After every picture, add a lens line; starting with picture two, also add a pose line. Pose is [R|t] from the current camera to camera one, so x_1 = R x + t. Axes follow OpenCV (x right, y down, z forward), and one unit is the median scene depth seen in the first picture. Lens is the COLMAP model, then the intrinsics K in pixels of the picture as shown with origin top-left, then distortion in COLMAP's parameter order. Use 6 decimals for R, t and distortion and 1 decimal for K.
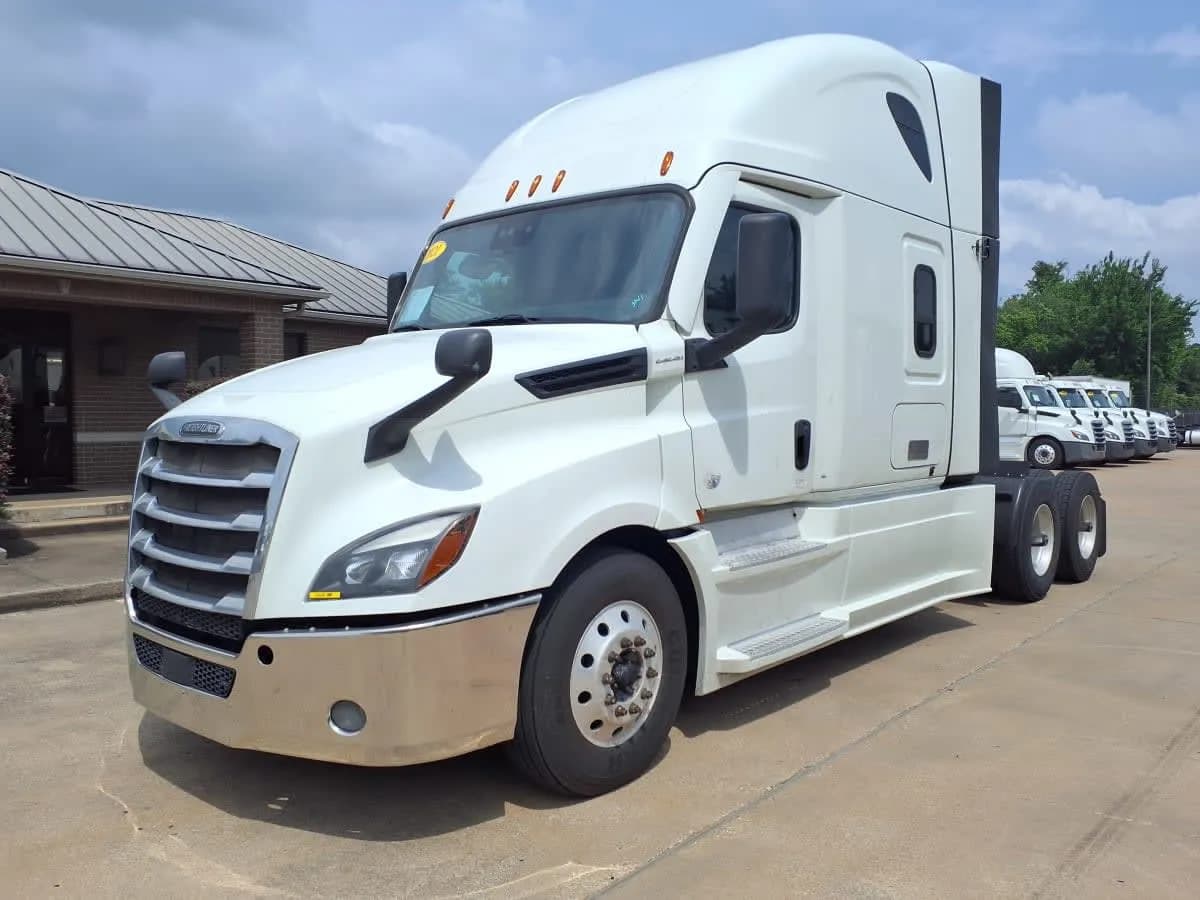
lens RADIAL K [[953.4, 0, 599.4], [0, 953.4, 431.3], [0, 0, 1]] dist [0.017505, 0.007981]
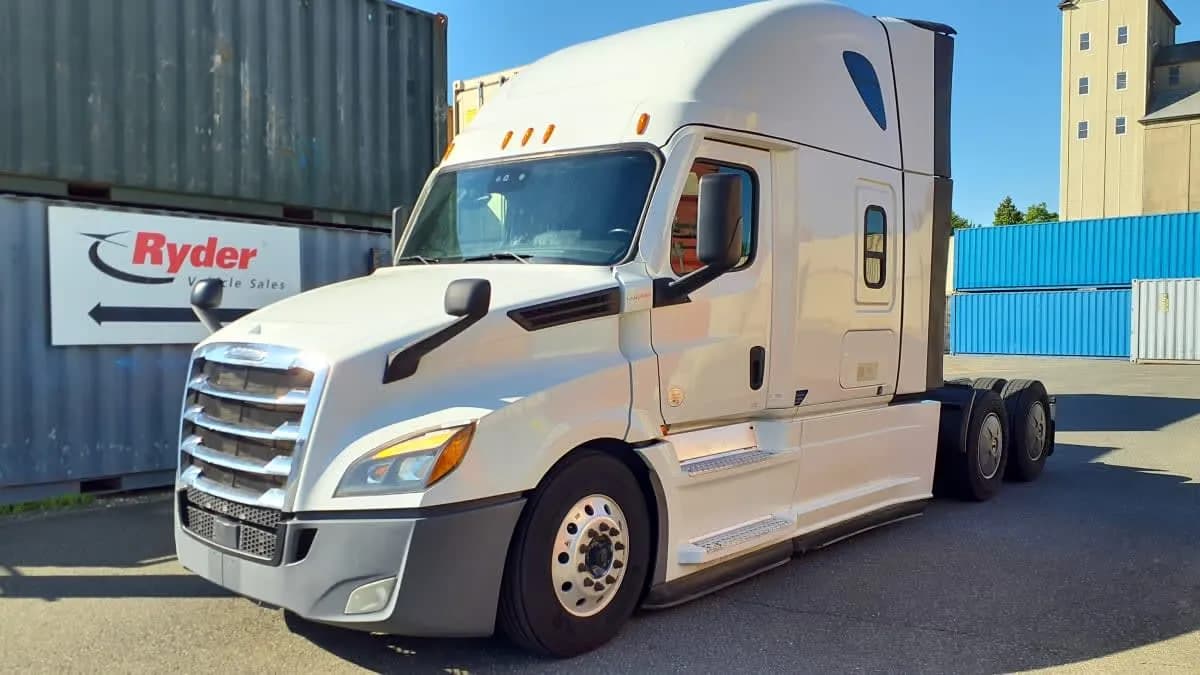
lens RADIAL K [[972.9, 0, 609.3], [0, 972.9, 345.1], [0, 0, 1]] dist [0.003970, -0.011390]
pose [[0.999710, 0.014174, 0.019488, 0.013526], [-0.014415, 0.999821, 0.012279, -0.029831], [-0.019311, -0.012556, 0.999735, -0.202689]]
